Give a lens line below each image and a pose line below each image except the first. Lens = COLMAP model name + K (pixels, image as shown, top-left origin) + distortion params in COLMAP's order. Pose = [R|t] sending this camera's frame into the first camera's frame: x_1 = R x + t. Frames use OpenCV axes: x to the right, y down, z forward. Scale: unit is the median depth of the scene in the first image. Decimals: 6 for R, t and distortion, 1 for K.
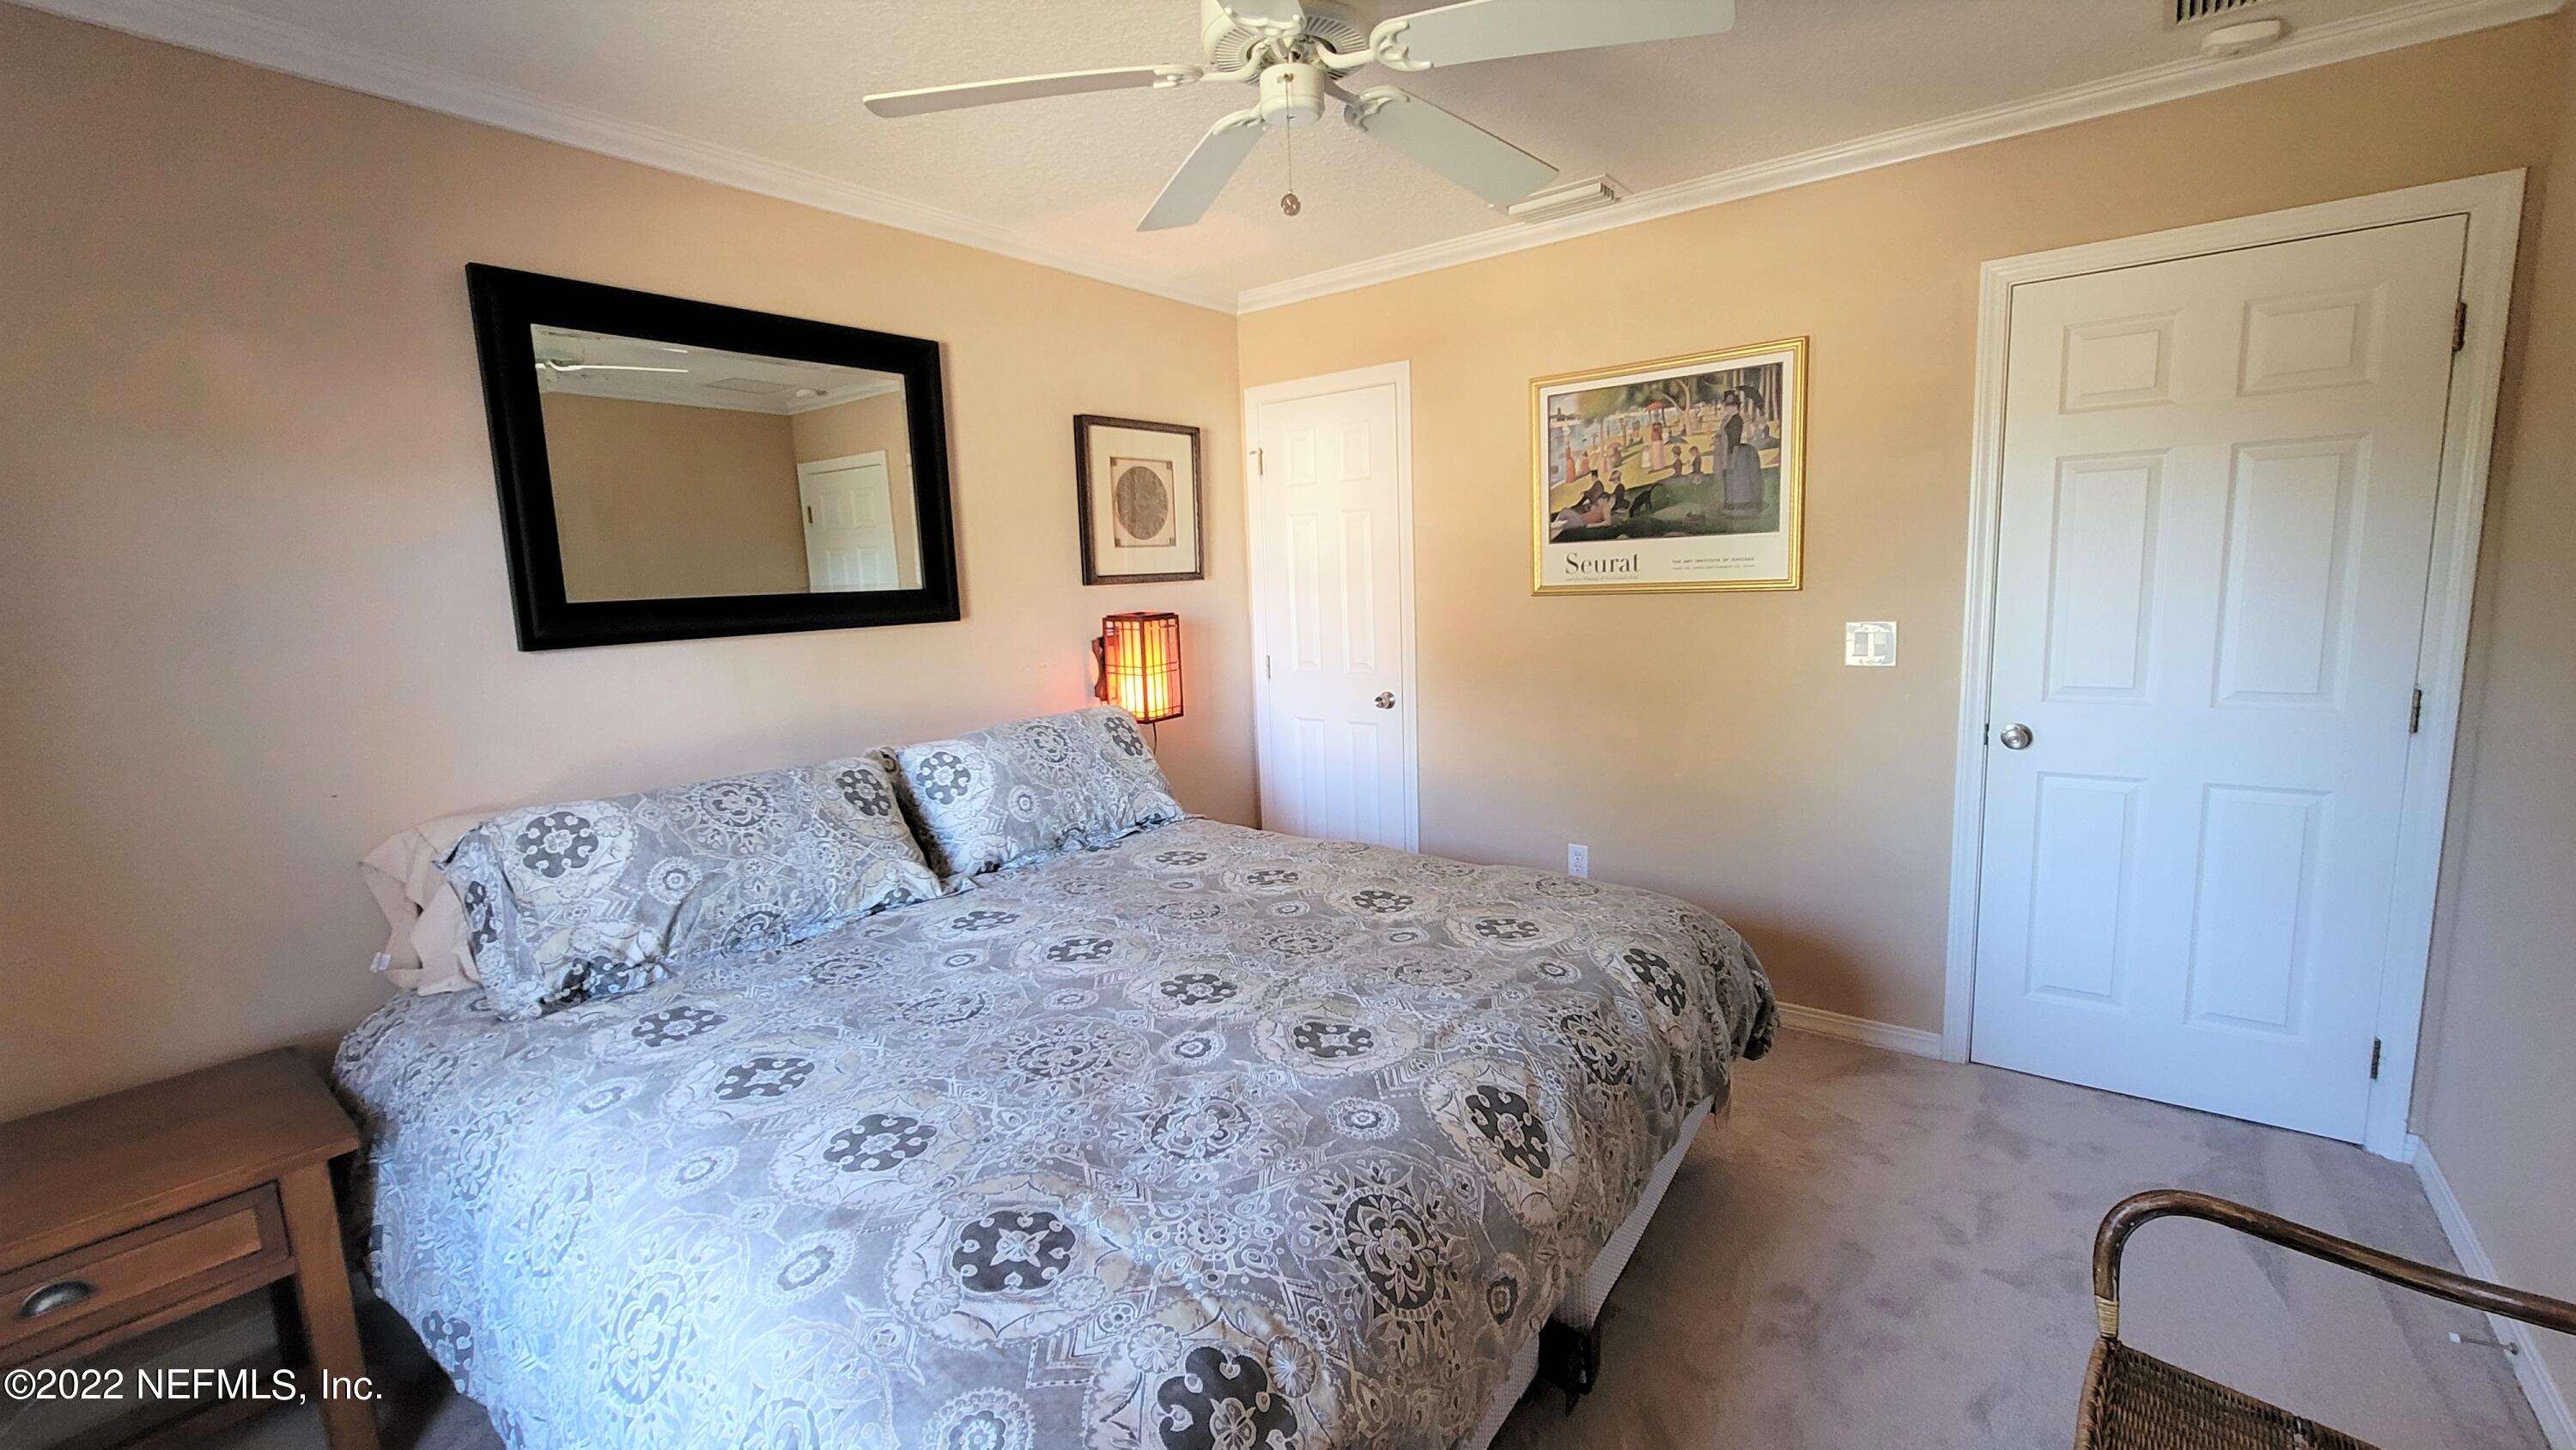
lens RADIAL K [[1042.6, 0, 1288.3], [0, 1042.6, 720.5], [0, 0, 1]] dist [-0.002303, -0.000160]
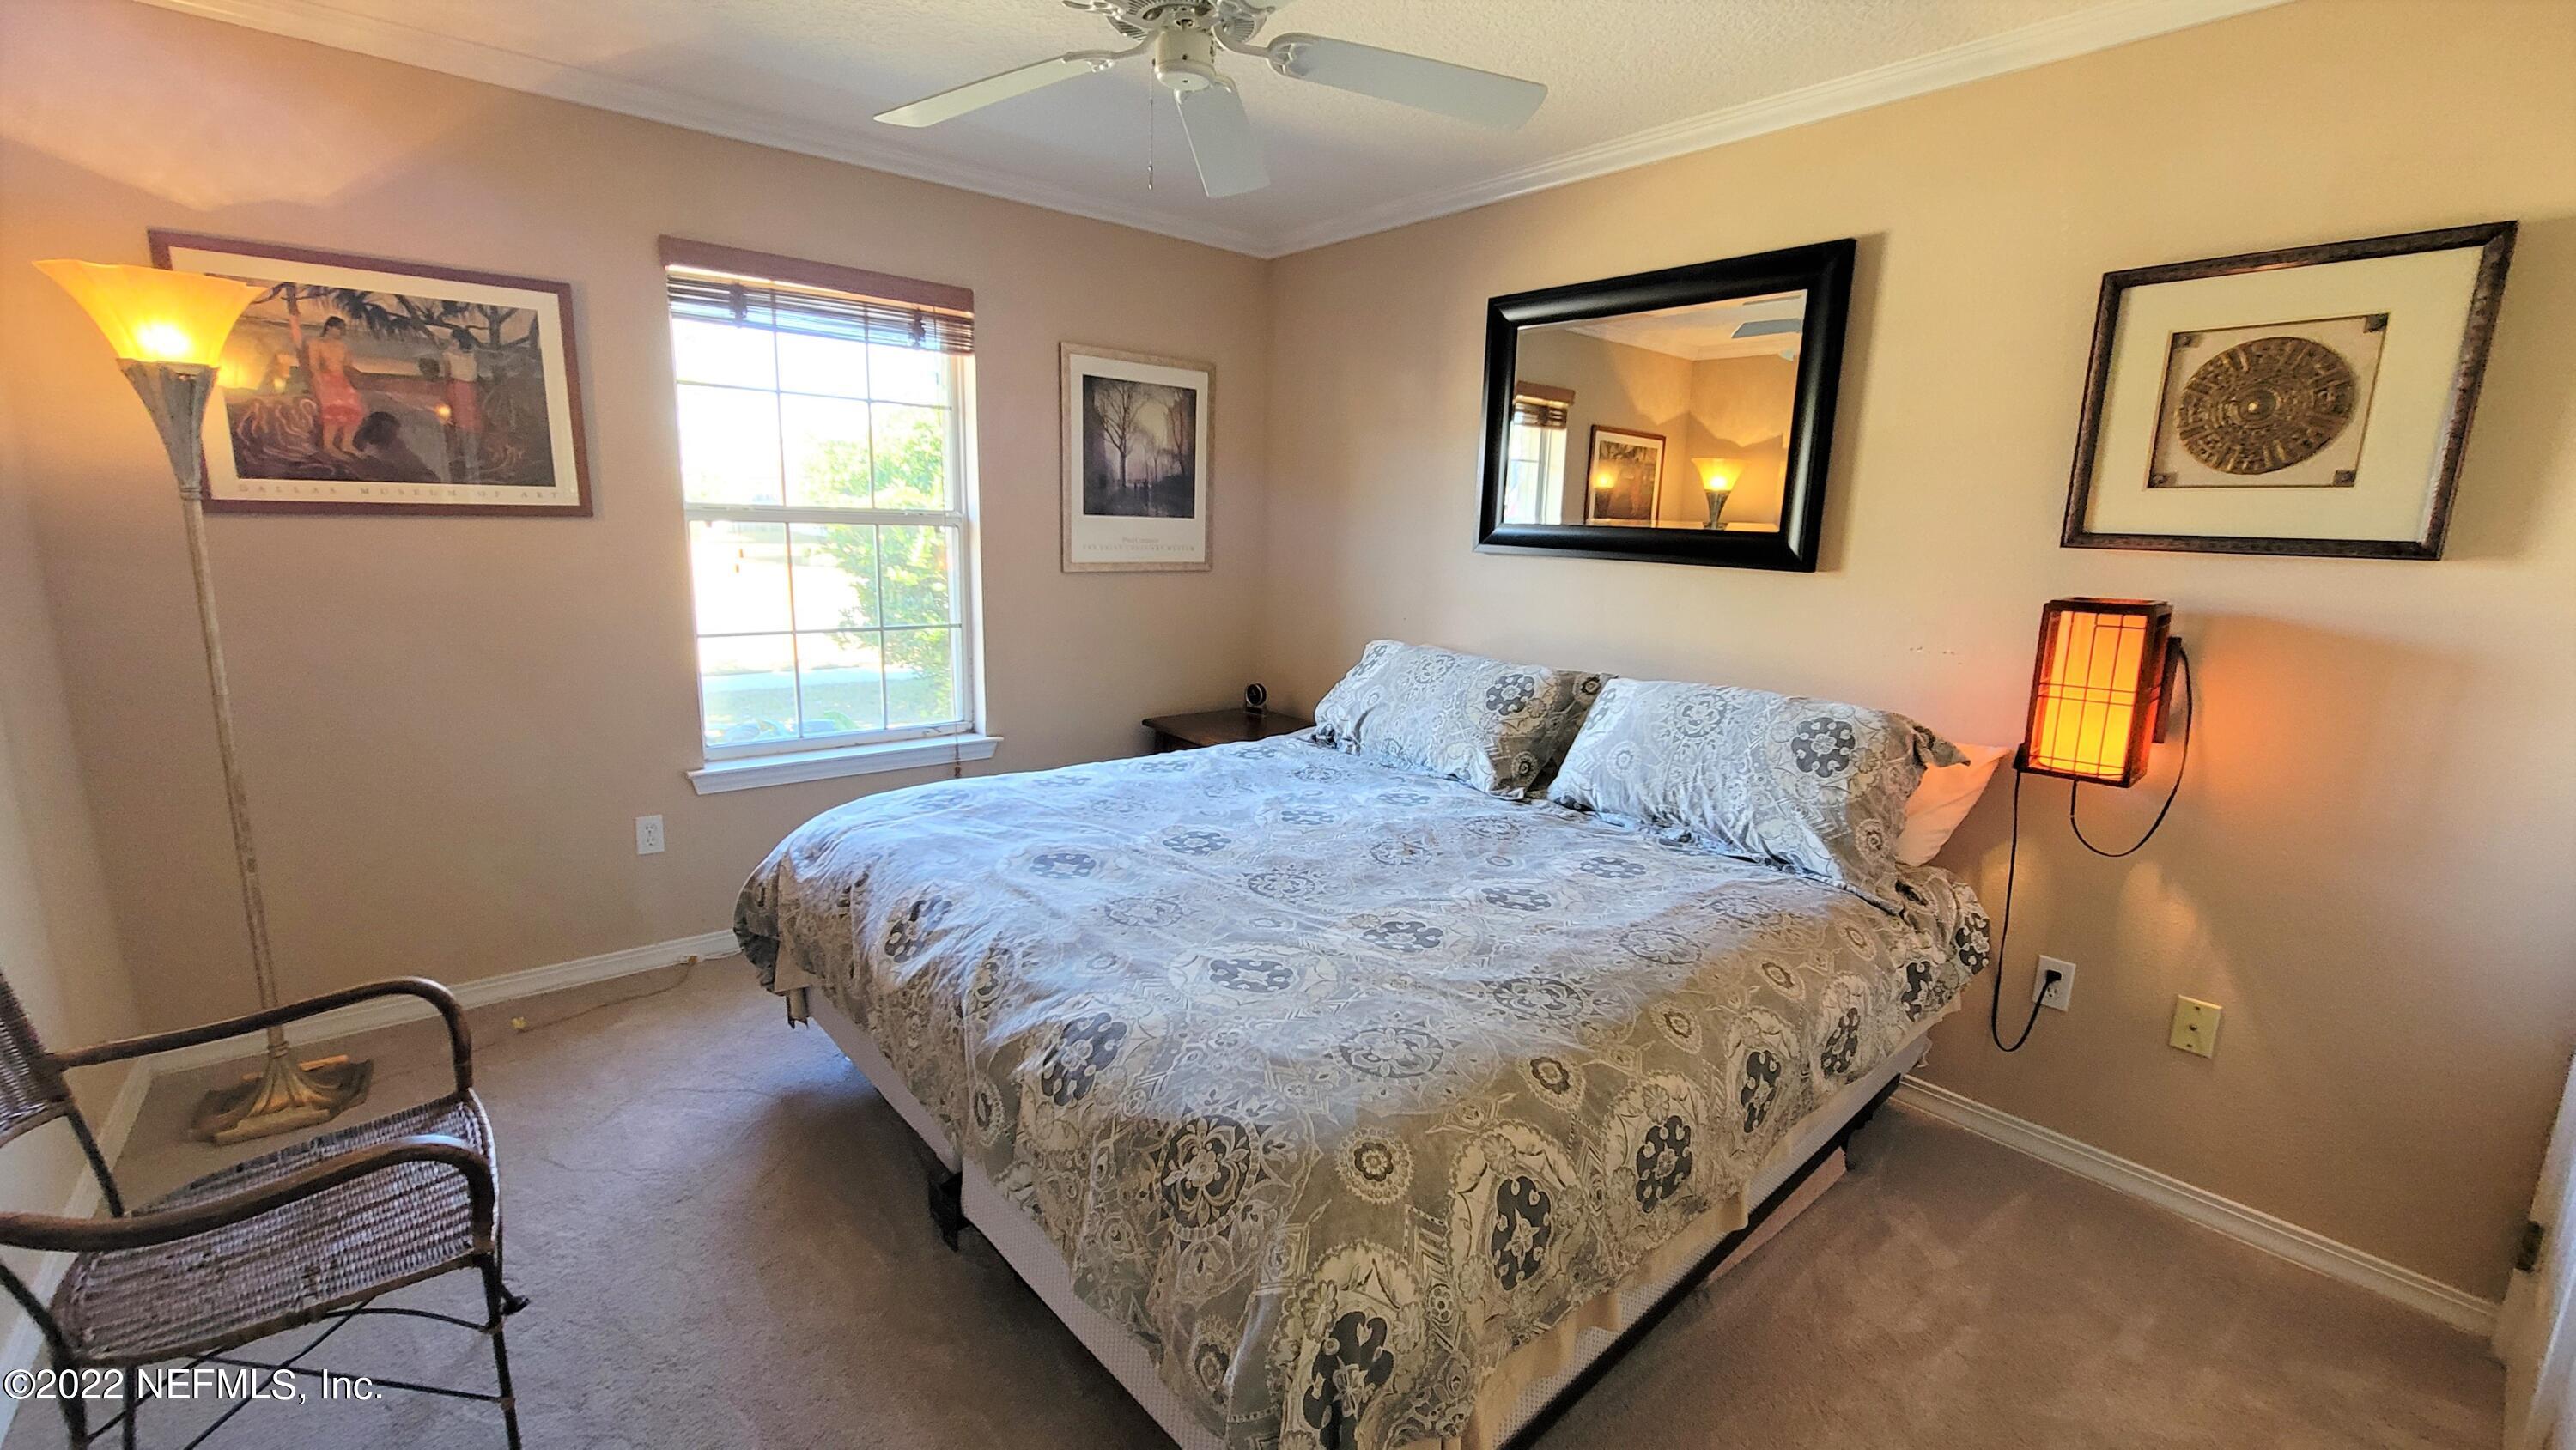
lens RADIAL K [[1042.6, 0, 1288.3], [0, 1042.6, 720.5], [0, 0, 1]] dist [-0.002303, -0.000160]
pose [[-0.220524, 0.226953, -0.948610, 0.703155], [-0.152976, 0.952470, 0.263438, -0.157723], [0.963311, 0.203209, -0.175324, 0.853686]]
